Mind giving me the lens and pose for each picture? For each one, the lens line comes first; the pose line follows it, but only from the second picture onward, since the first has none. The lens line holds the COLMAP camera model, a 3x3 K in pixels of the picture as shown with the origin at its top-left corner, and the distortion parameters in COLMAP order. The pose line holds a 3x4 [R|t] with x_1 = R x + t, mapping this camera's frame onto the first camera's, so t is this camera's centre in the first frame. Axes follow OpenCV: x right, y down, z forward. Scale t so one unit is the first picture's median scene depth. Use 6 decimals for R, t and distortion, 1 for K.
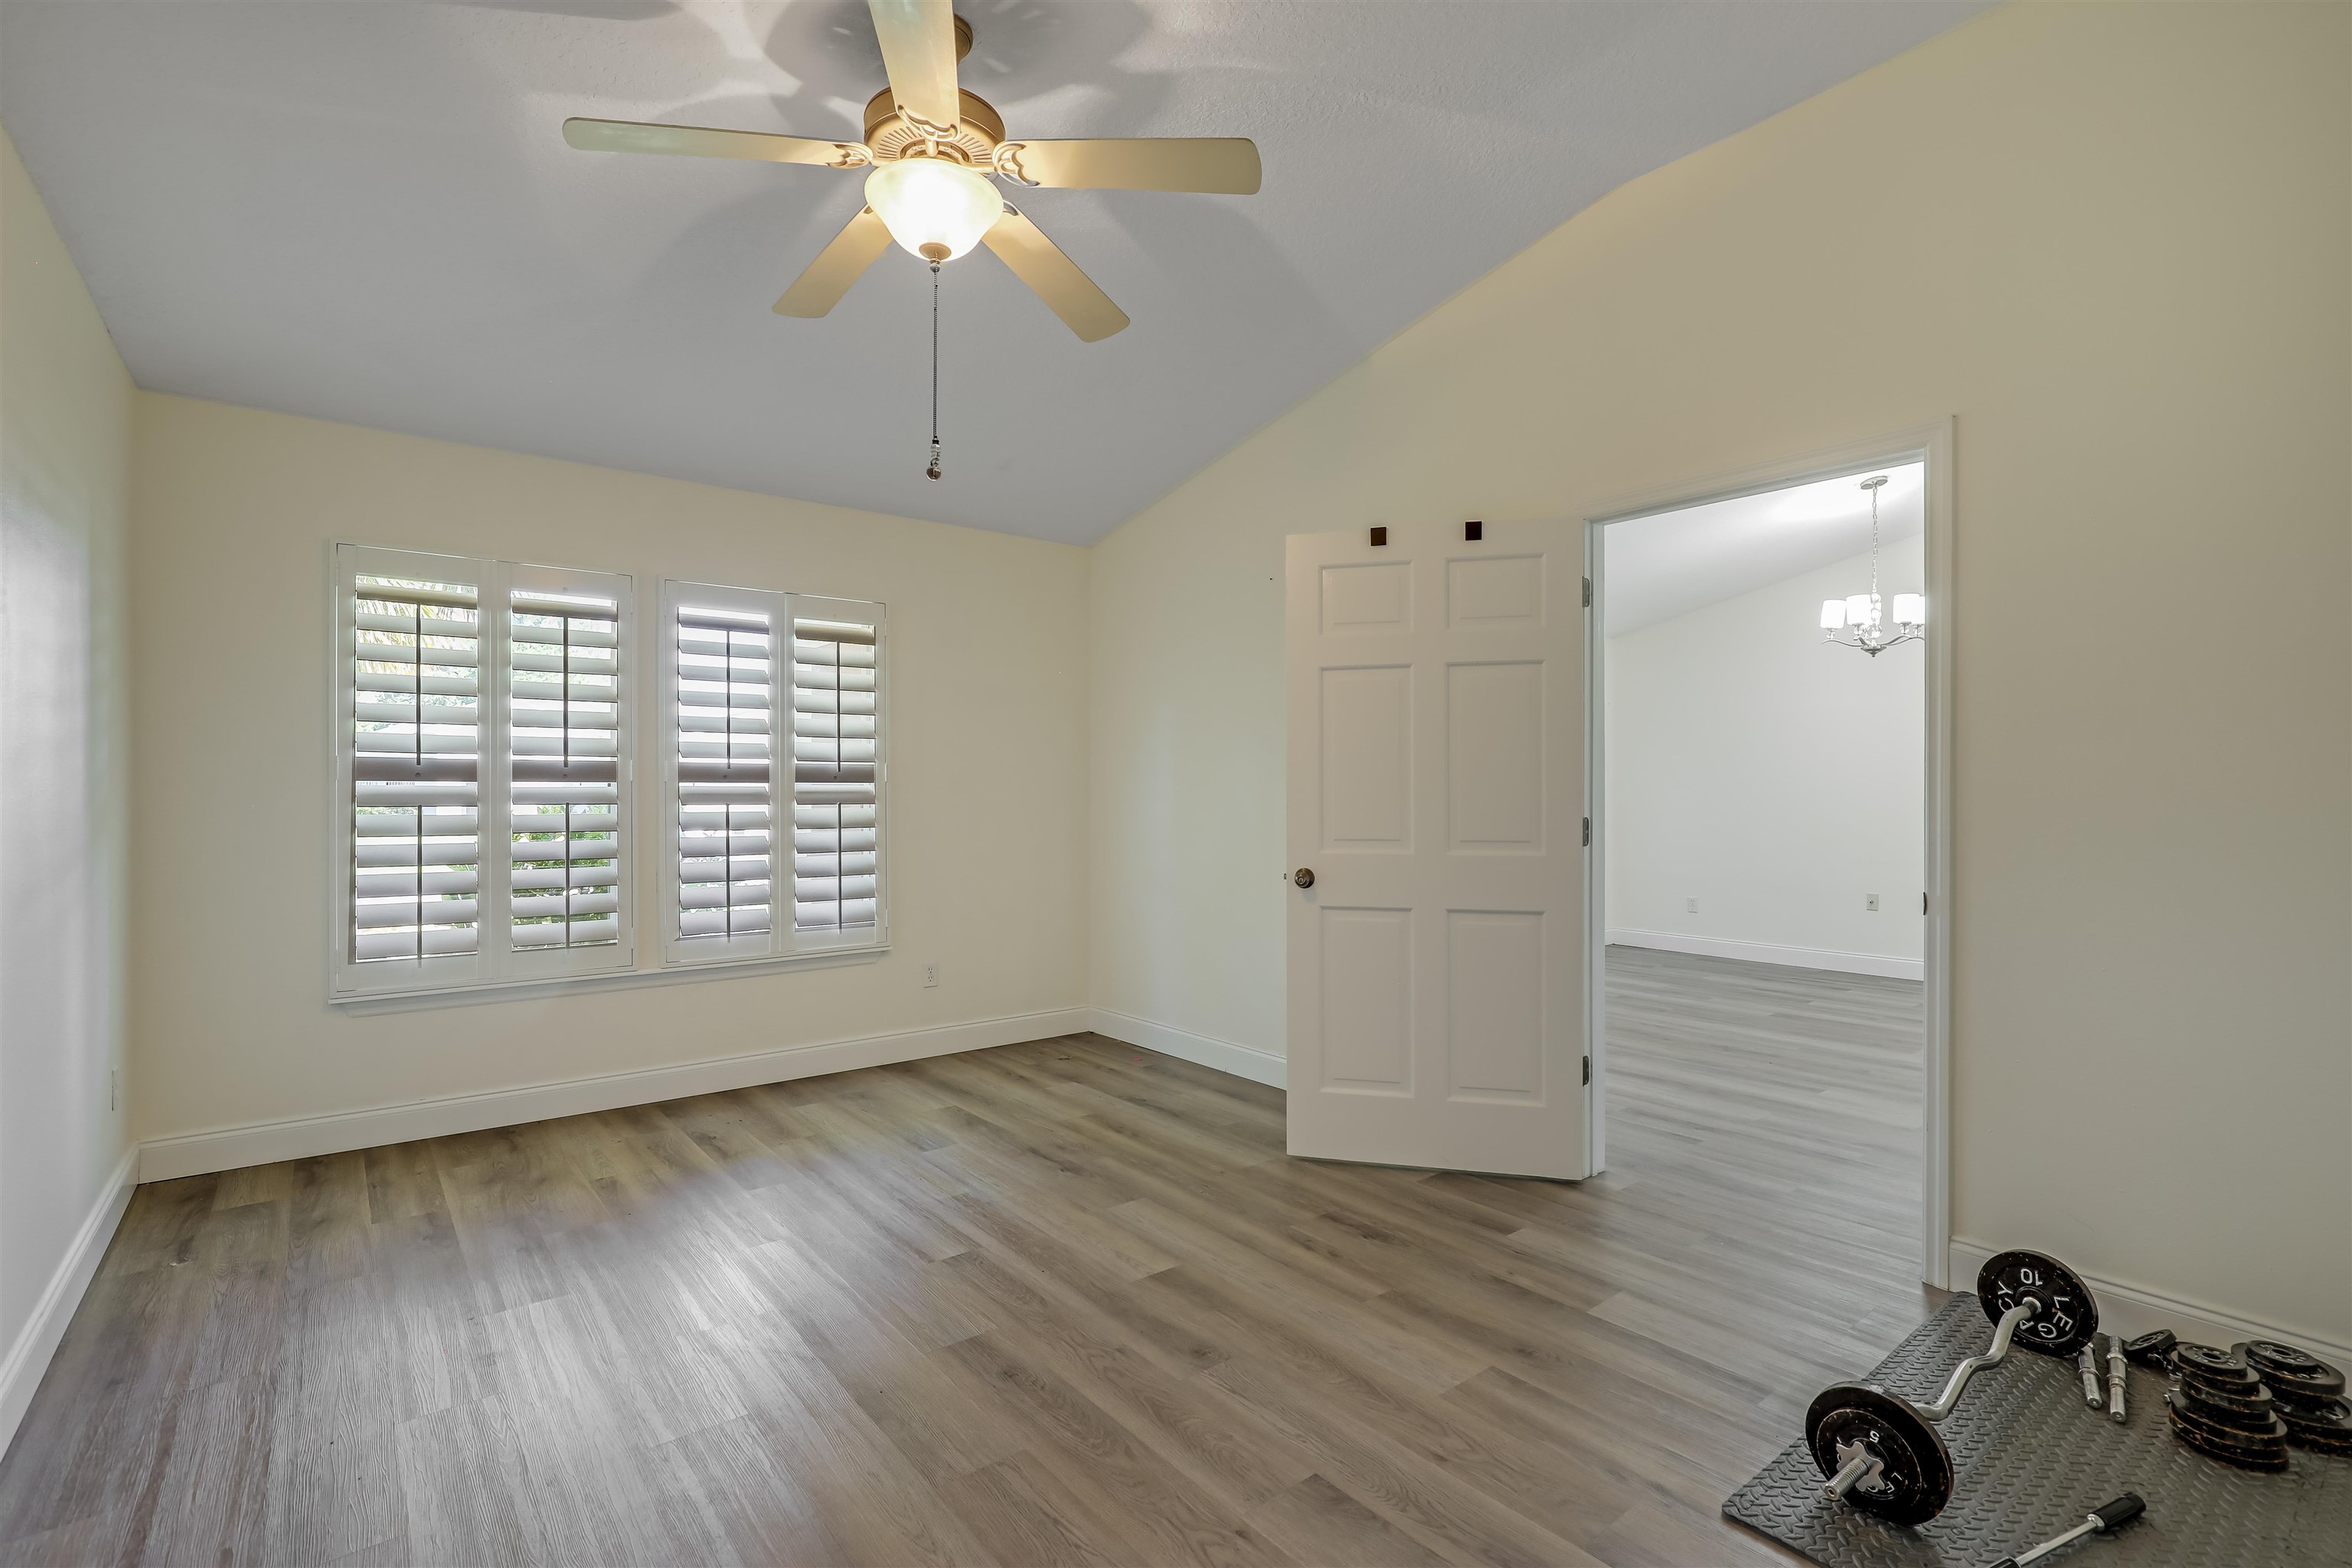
lens RADIAL K [[1078.2, 0, 1197.8], [0, 1078.2, 792.6], [0, 0, 1]] dist [-0.020337, 0.000712]
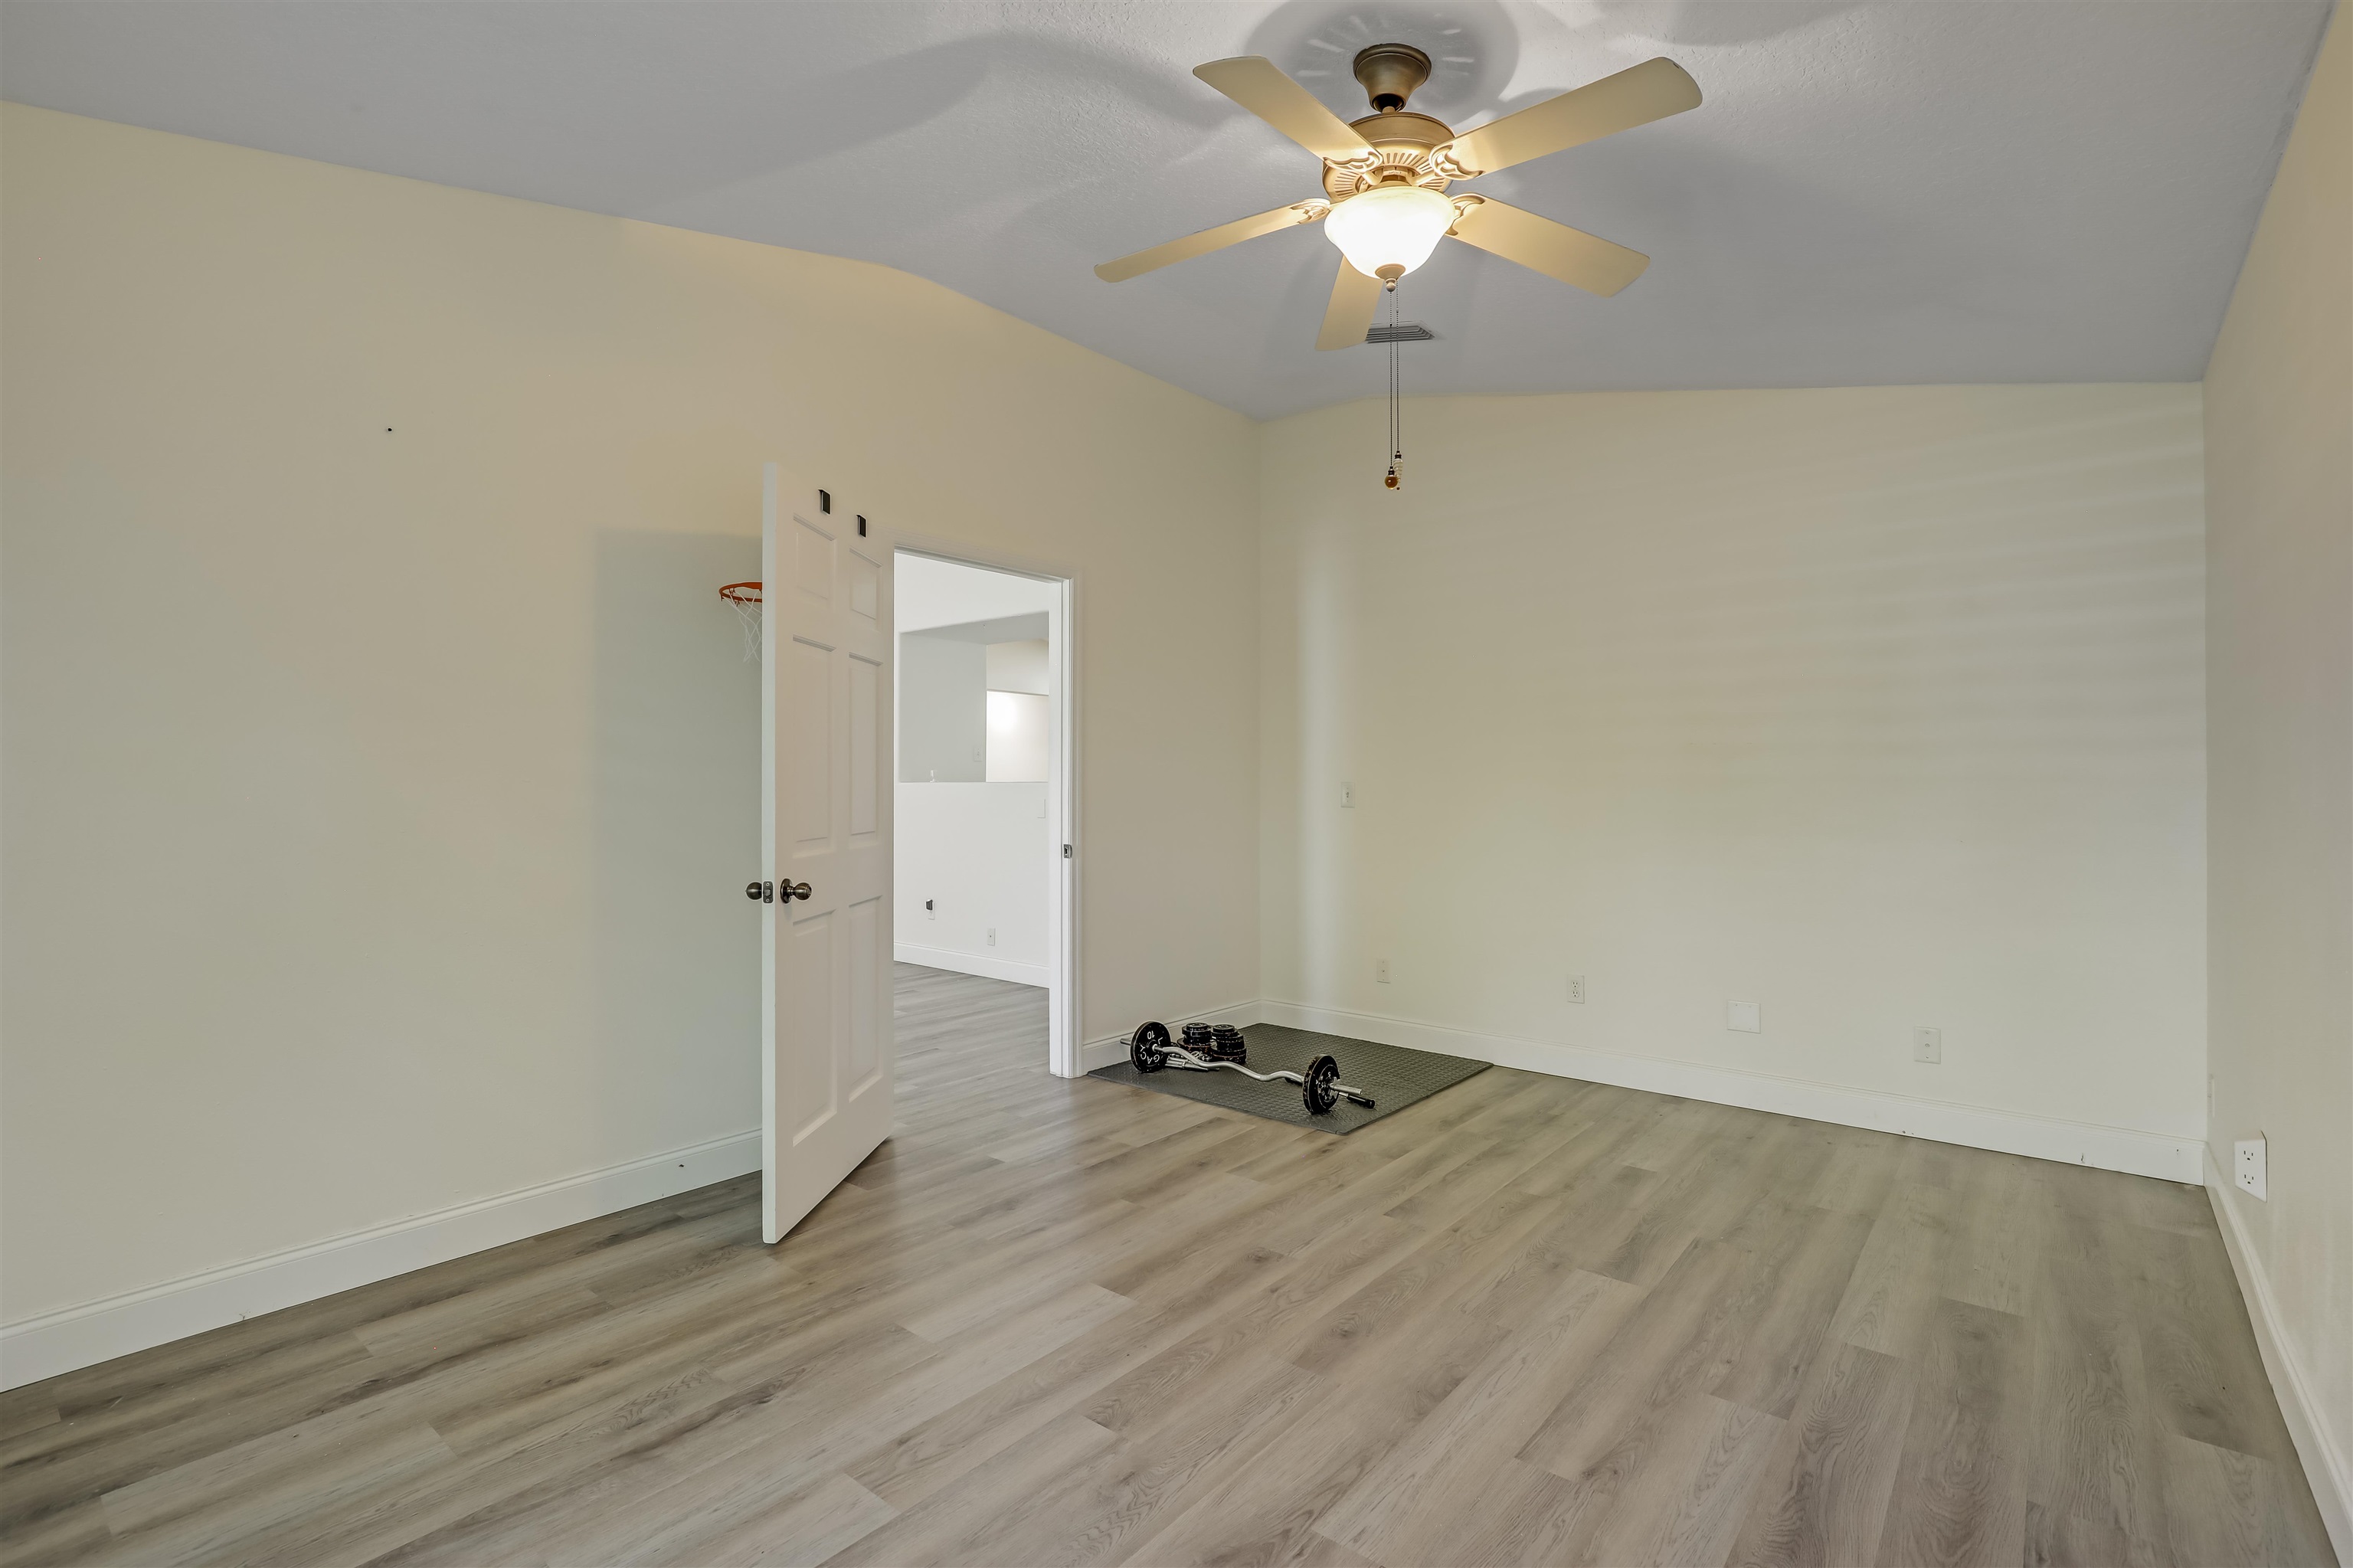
lens RADIAL K [[1077.4, 0, 1199.8], [0, 1077.4, 813.4], [0, 0, 1]] dist [-0.031262, 0.010527]
pose [[-0.200788, -0.029861, 0.979179, -0.680325], [0.000180, 0.999534, 0.030518, -0.001566], [-0.979635, 0.006304, -0.200689, 0.786280]]
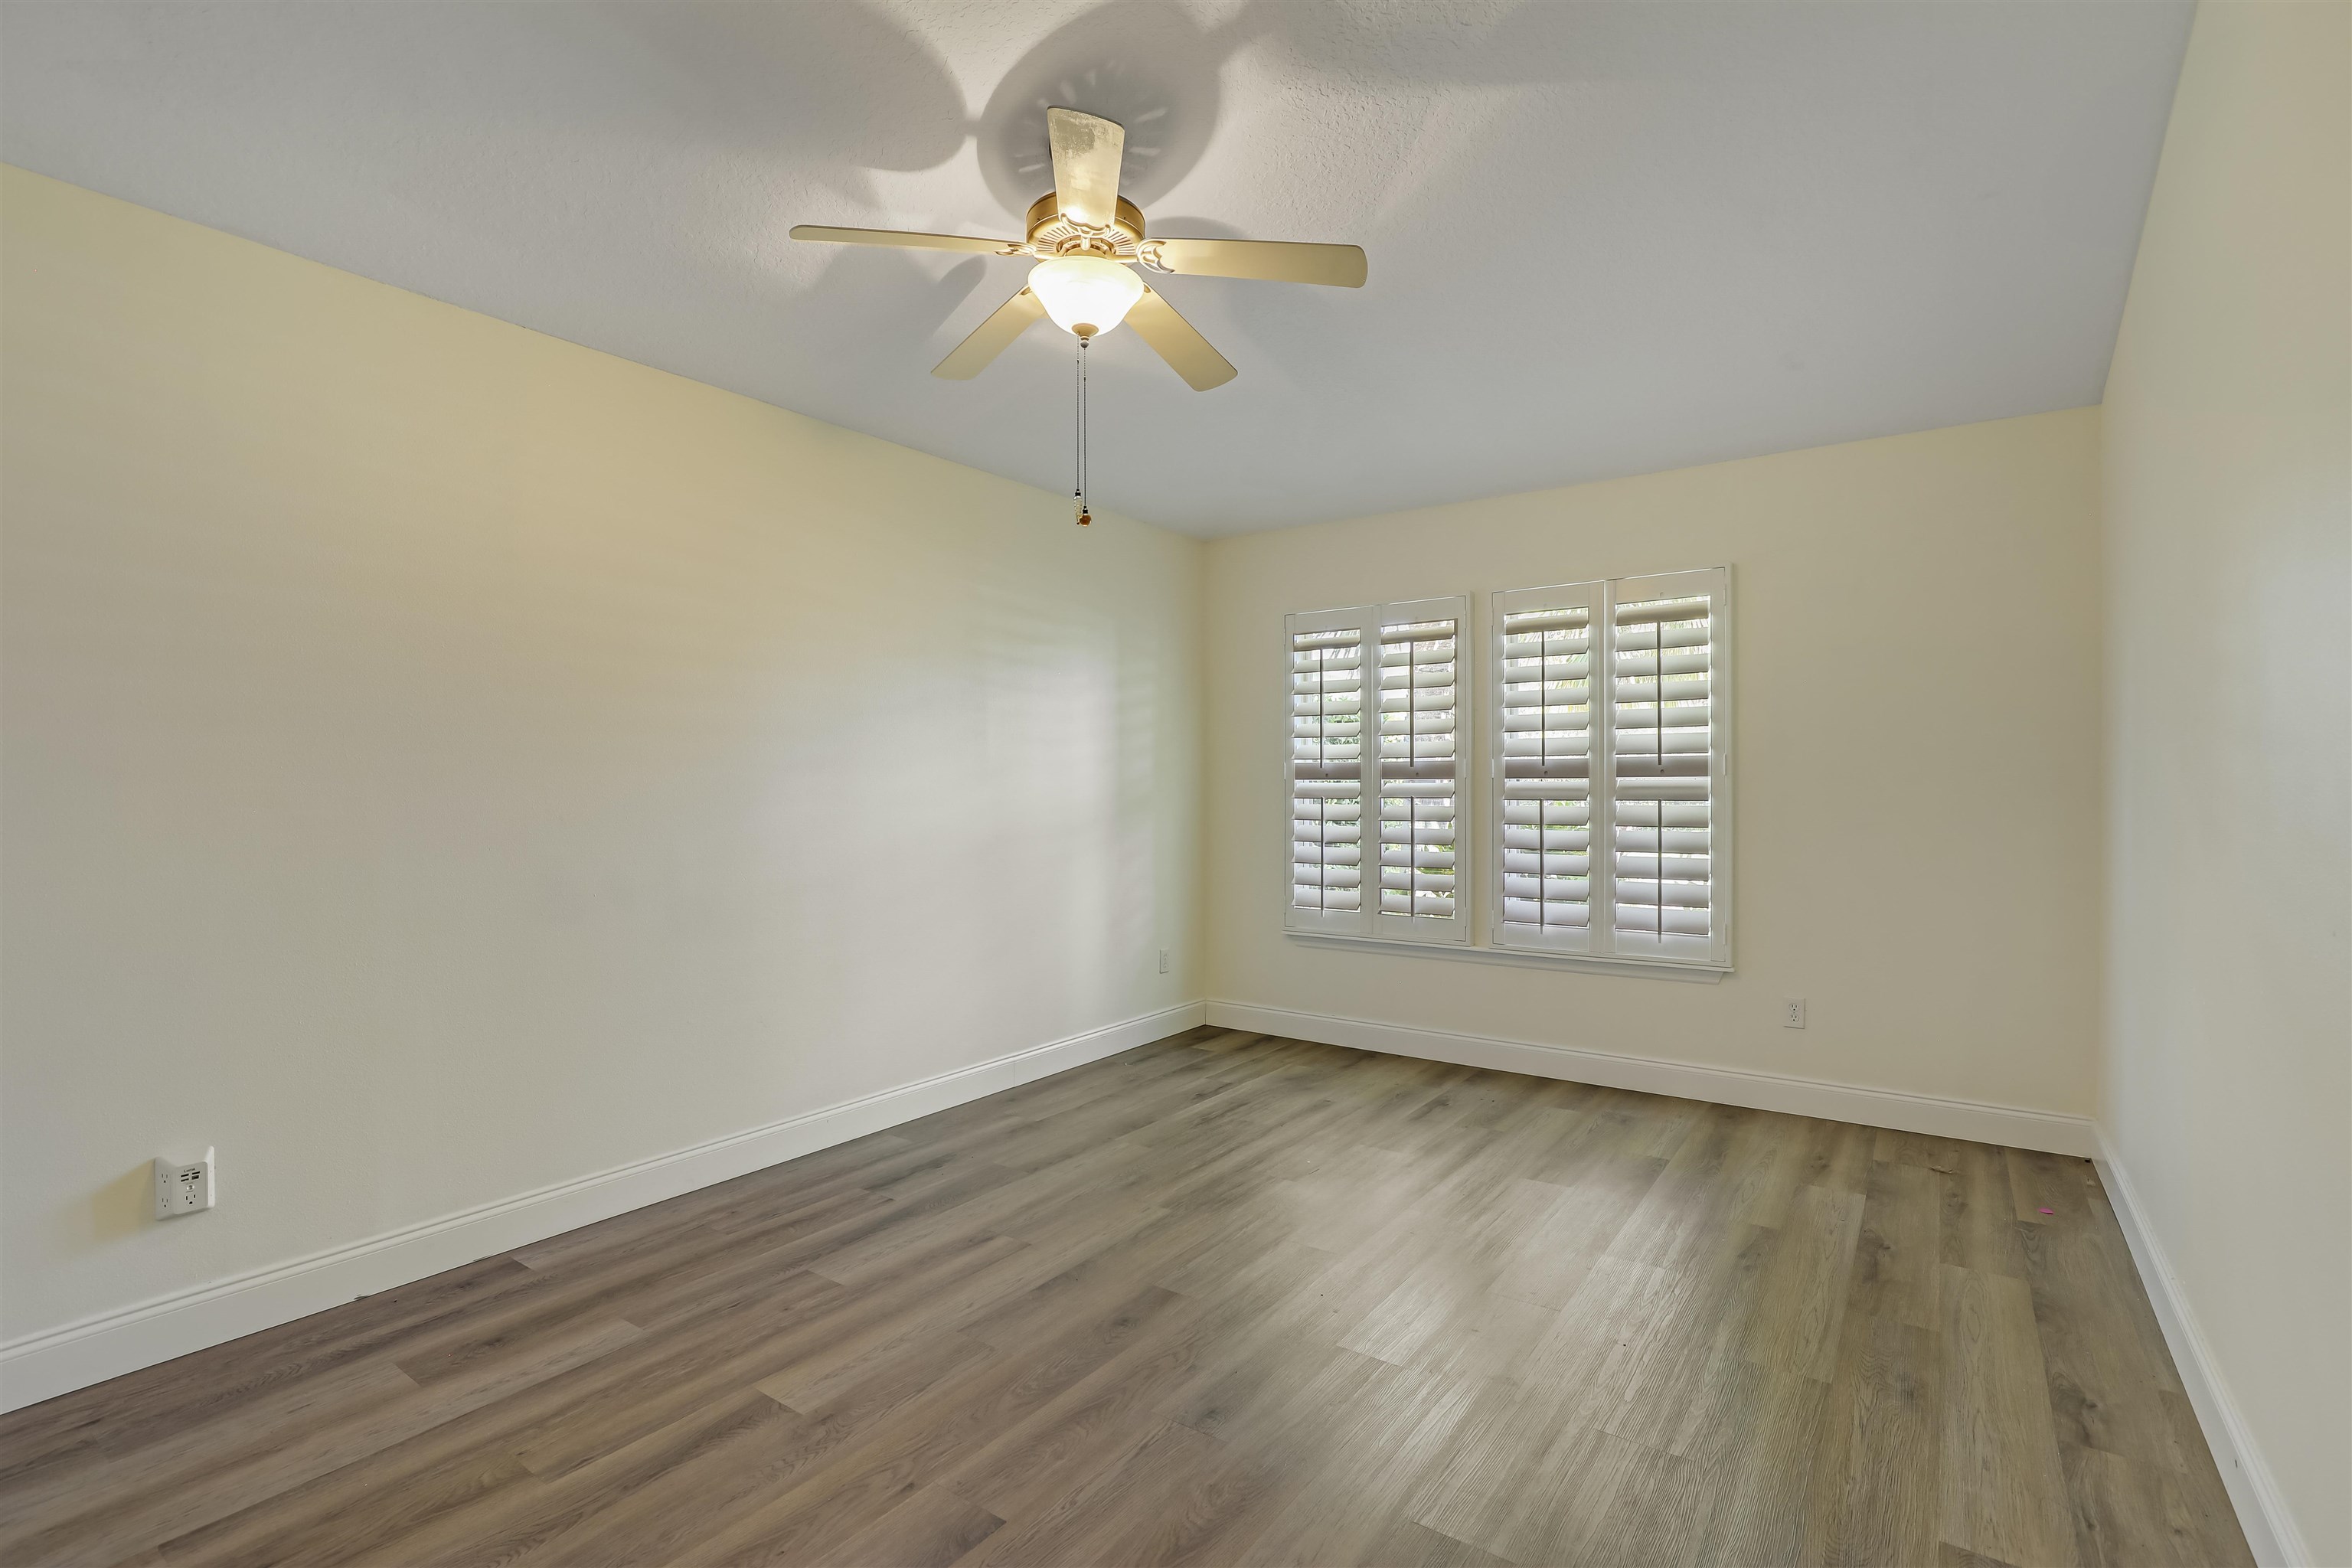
lens RADIAL K [[1078.2, 0, 1197.8], [0, 1078.2, 792.6], [0, 0, 1]] dist [-0.020337, 0.000712]
pose [[0.263358, 0.003034, -0.964693, 0.524718], [0.004260, 0.999982, 0.004307, -0.001806], [0.964689, -0.005244, 0.263340, 0.458513]]
